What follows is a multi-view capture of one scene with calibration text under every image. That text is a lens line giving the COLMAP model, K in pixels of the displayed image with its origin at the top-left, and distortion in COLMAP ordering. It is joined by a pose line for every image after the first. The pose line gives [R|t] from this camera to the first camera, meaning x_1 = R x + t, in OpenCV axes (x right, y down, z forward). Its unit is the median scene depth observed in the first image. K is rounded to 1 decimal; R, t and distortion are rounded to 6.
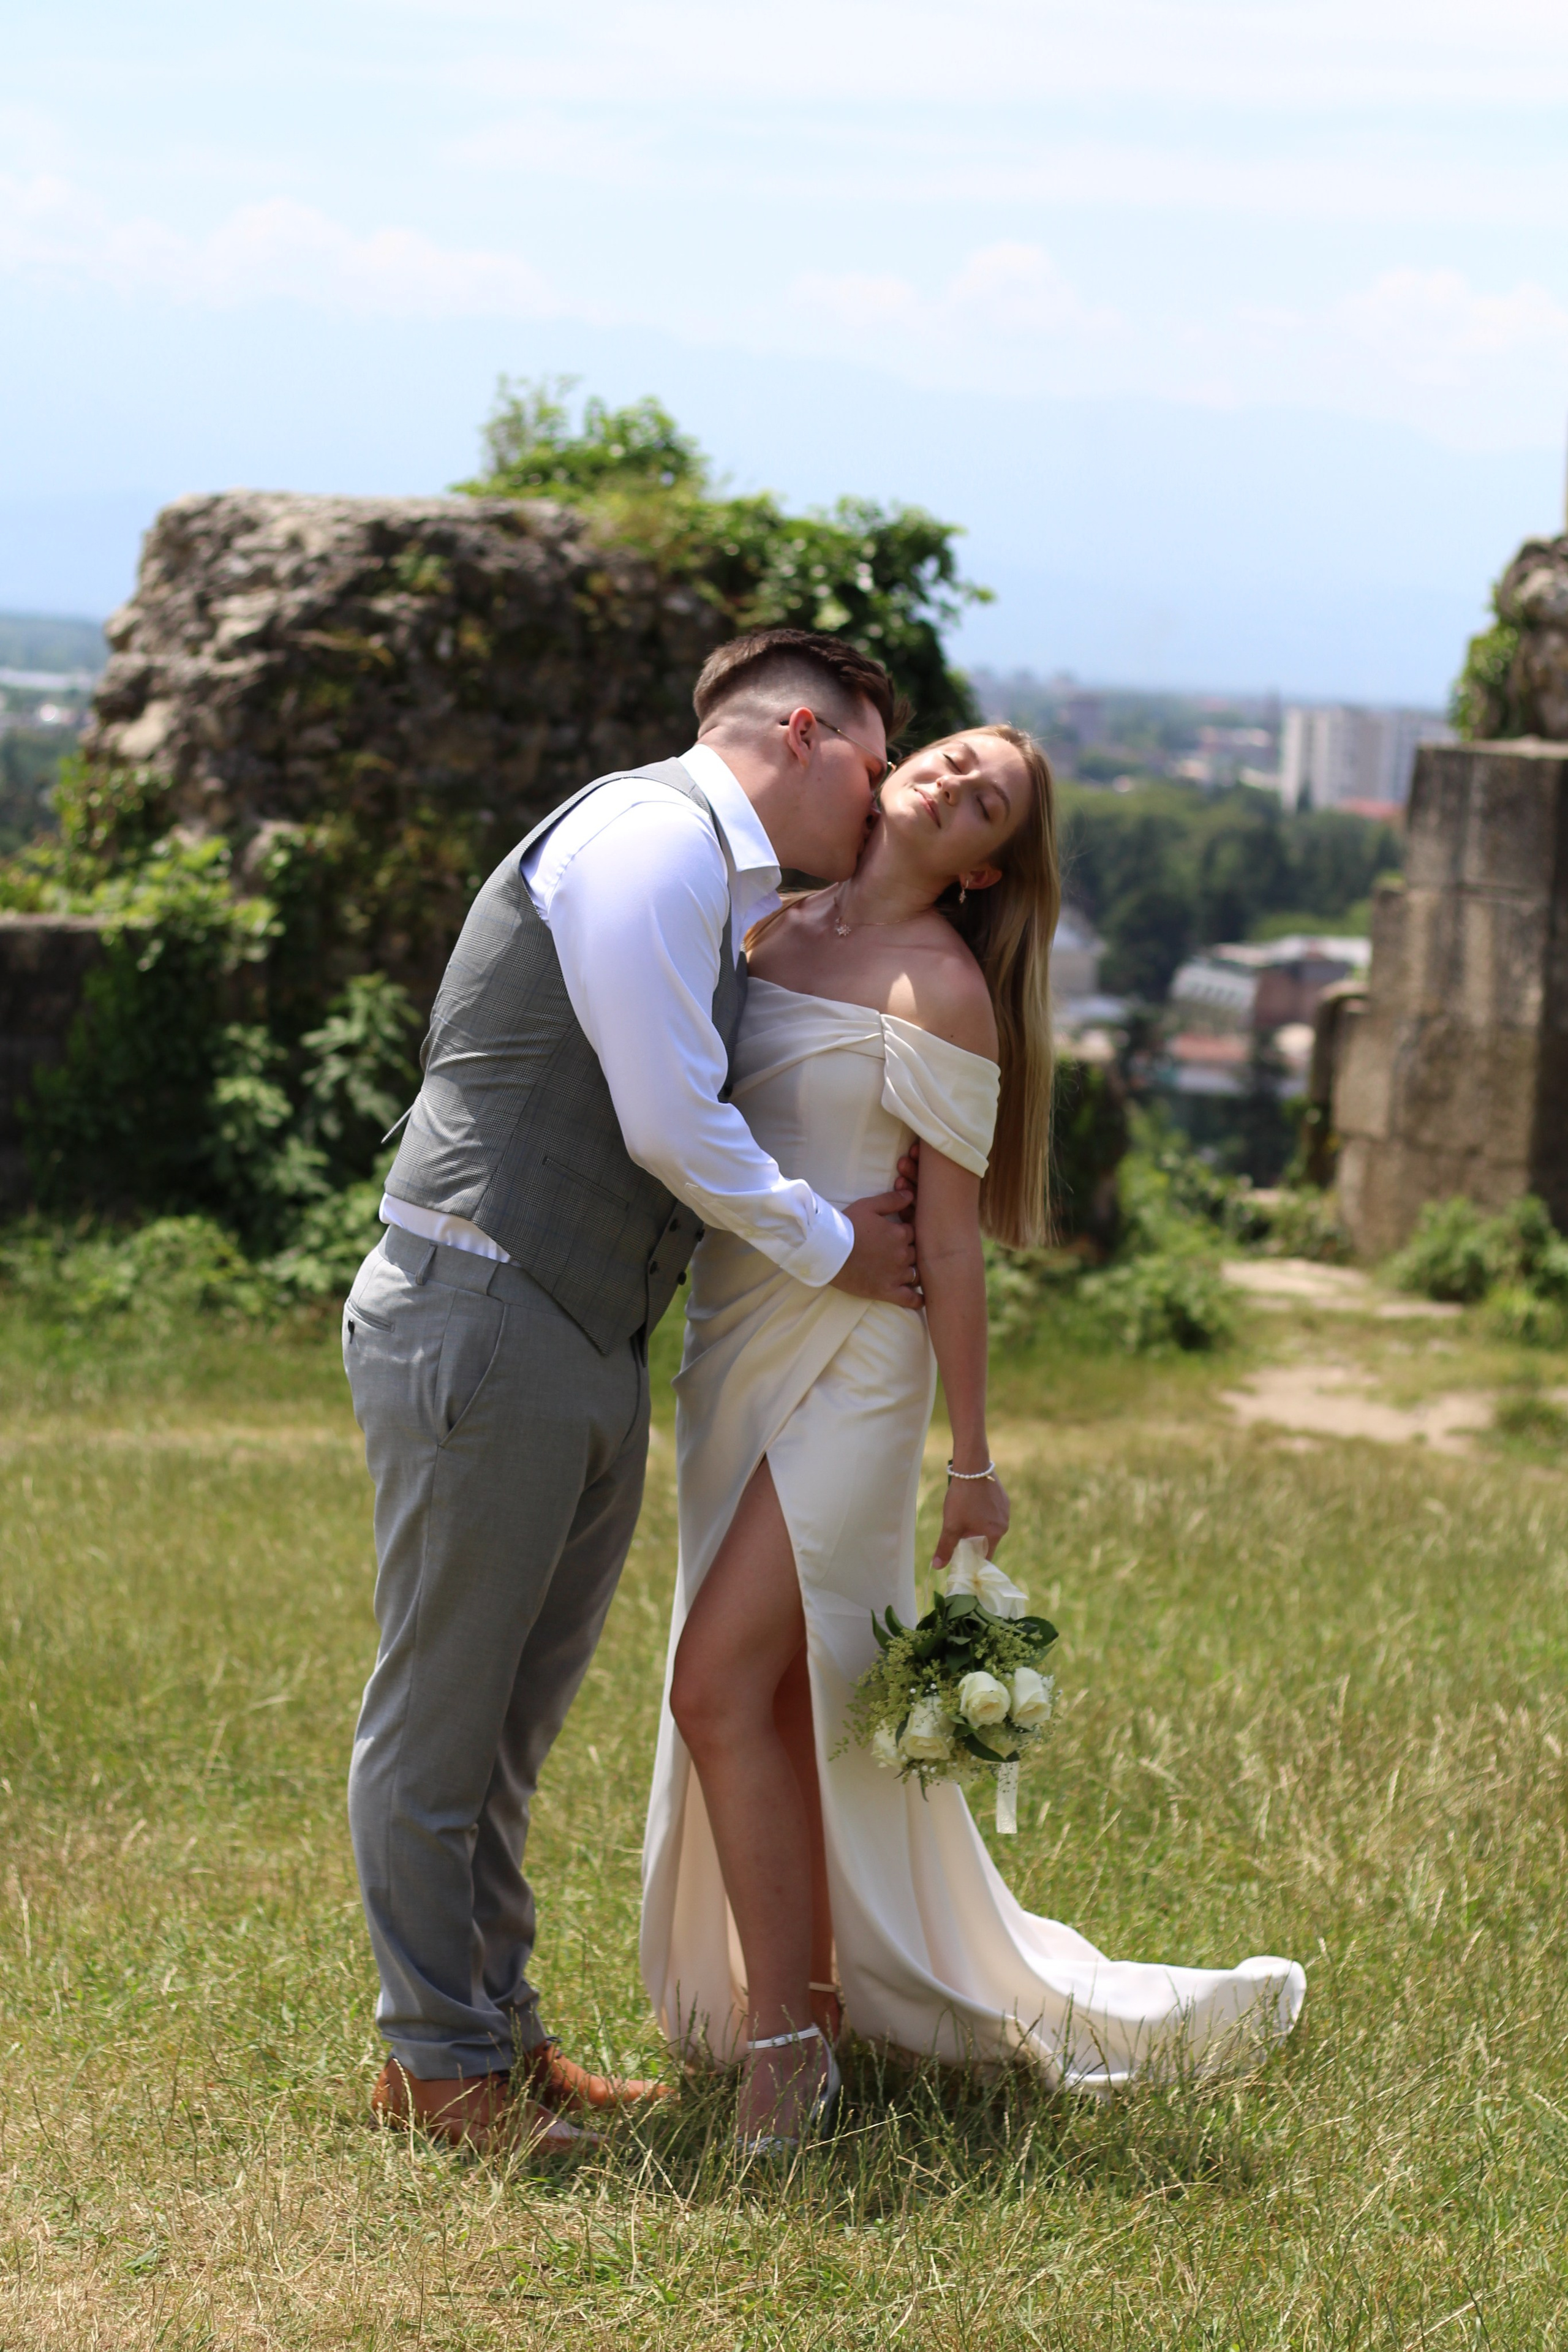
lens RADIAL K [[5448.3, 0, 790.0], [0, 5448.3, 1258.3], [0, 0, 1]] dist [-0.088370, 0.102506]
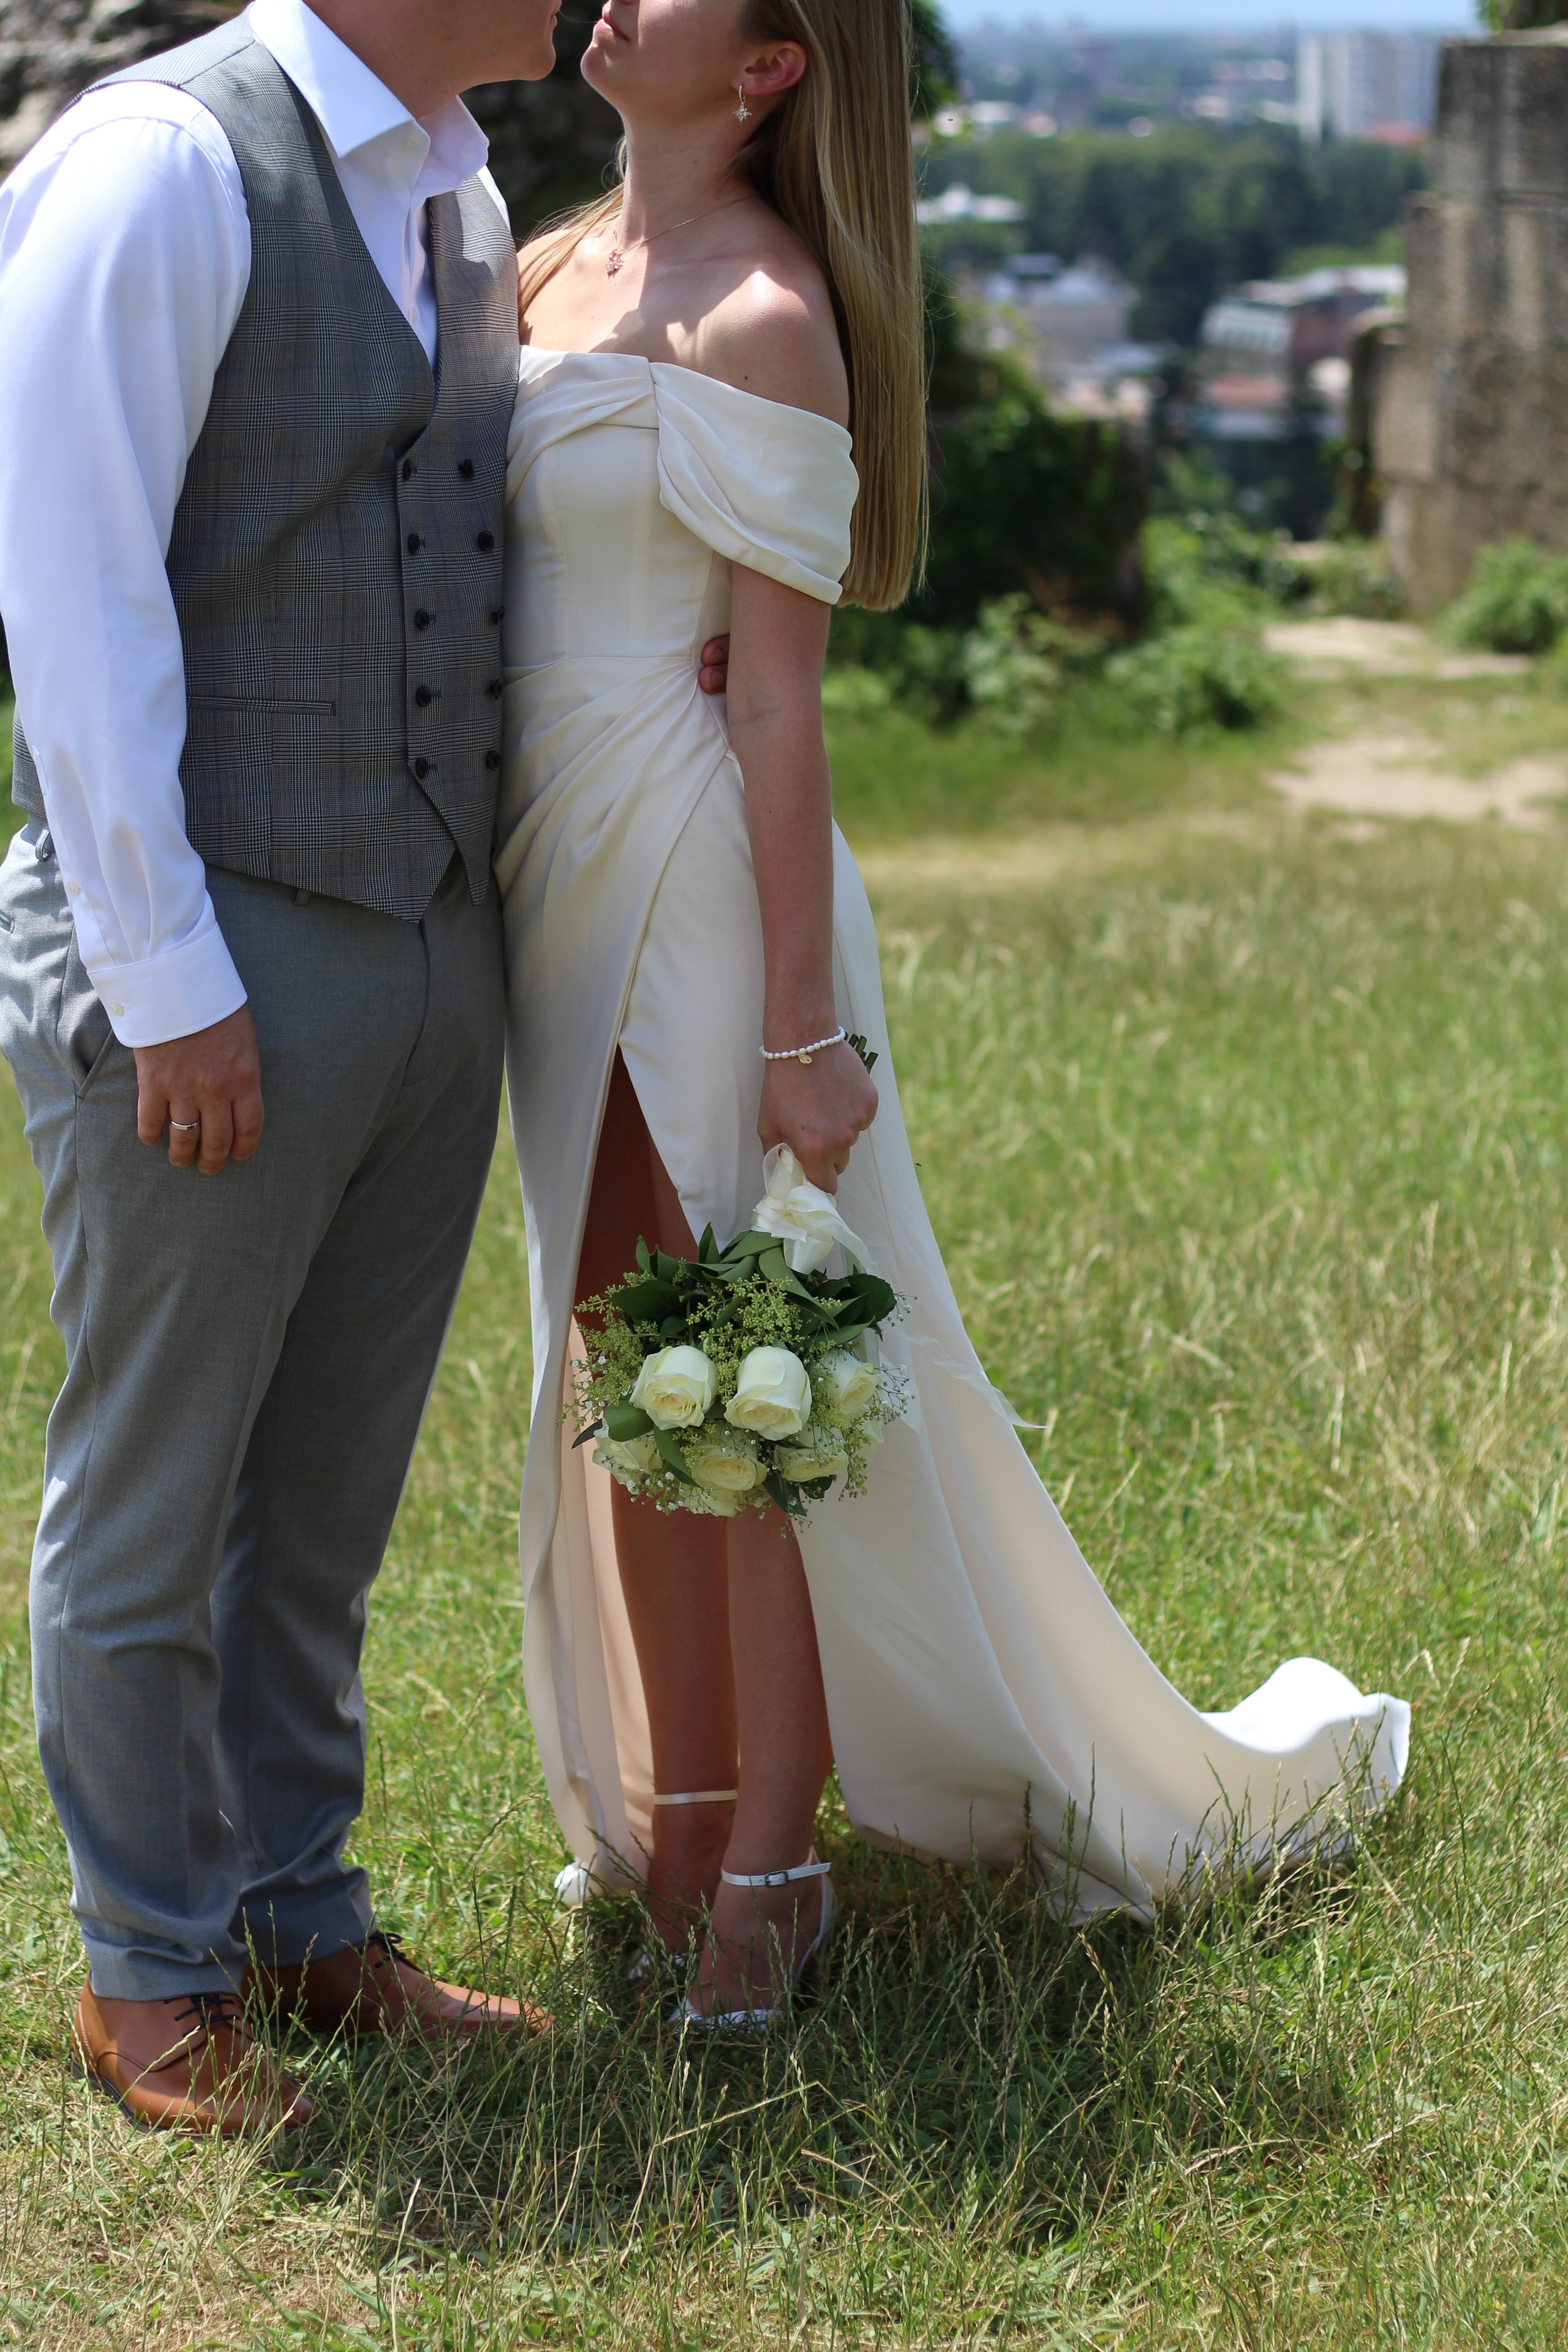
lens RADIAL K [[5349.6, 0, 784.0], [0, 5349.6, 1176.0], [0, 0, 1]] dist [-0.092792, -0.051595]
pose [[0.997203, -0.072052, -0.019892, 0.011369], [0.073700, 0.992162, 0.100906, -0.004902], [0.012466, -0.102090, 0.994697, 0.108271]]
